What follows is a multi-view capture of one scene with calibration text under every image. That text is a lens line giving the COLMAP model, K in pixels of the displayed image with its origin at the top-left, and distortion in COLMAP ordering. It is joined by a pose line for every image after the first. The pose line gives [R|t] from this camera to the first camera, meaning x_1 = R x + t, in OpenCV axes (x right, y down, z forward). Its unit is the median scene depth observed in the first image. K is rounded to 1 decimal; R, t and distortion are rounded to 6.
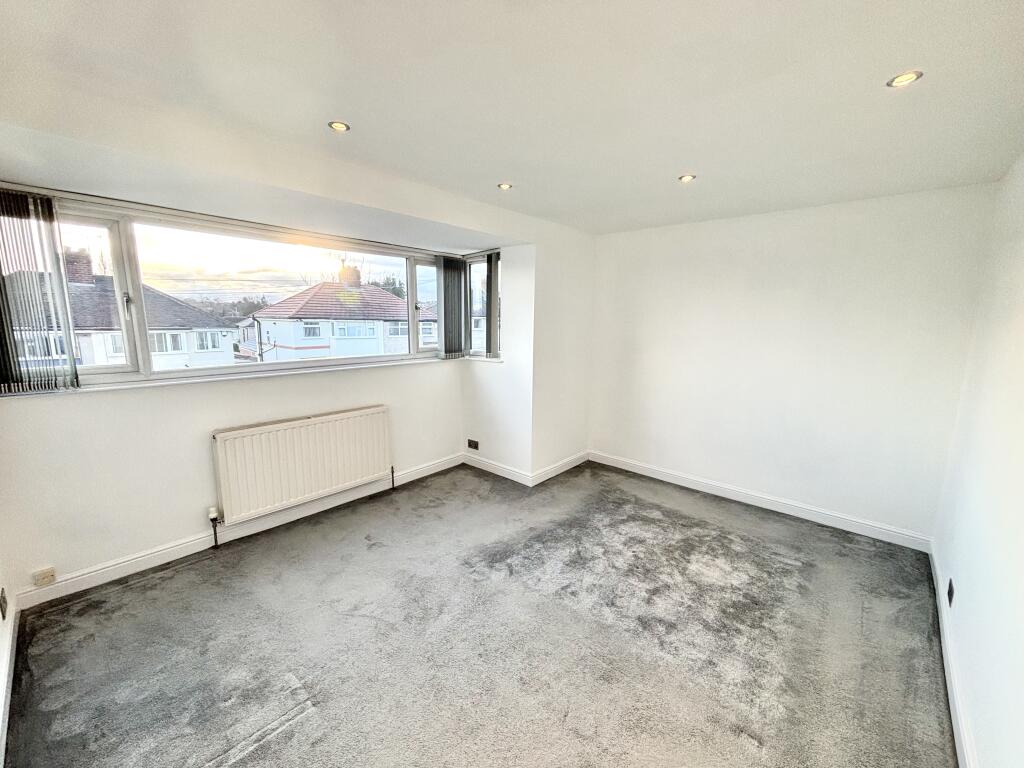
lens RADIAL K [[415.7, 0, 513.3], [0, 415.7, 384.2], [0, 0, 1]] dist [-0.003113, 0.000227]
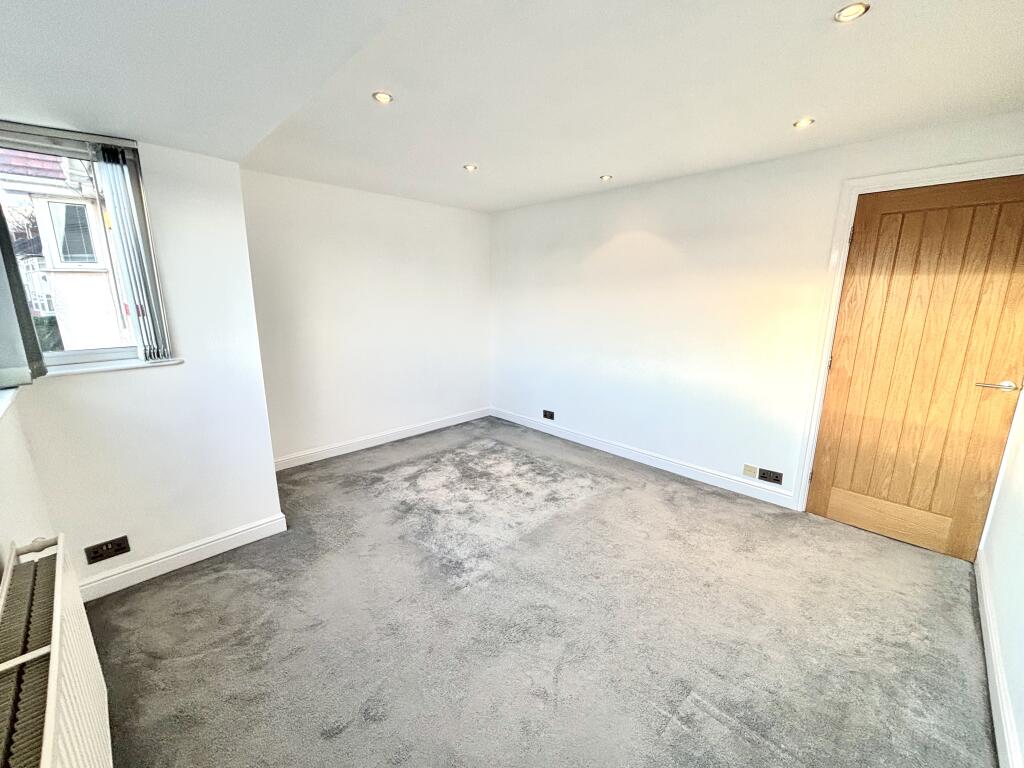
lens RADIAL K [[415.7, 0, 513.5], [0, 415.7, 385.9], [0, 0, 1]] dist [-0.003113, 0.000227]
pose [[0.057171, -0.230403, 0.971414, -0.716730], [0.155619, 0.963169, 0.219289, -0.099191], [-0.986161, 0.138633, 0.090920, 0.686141]]
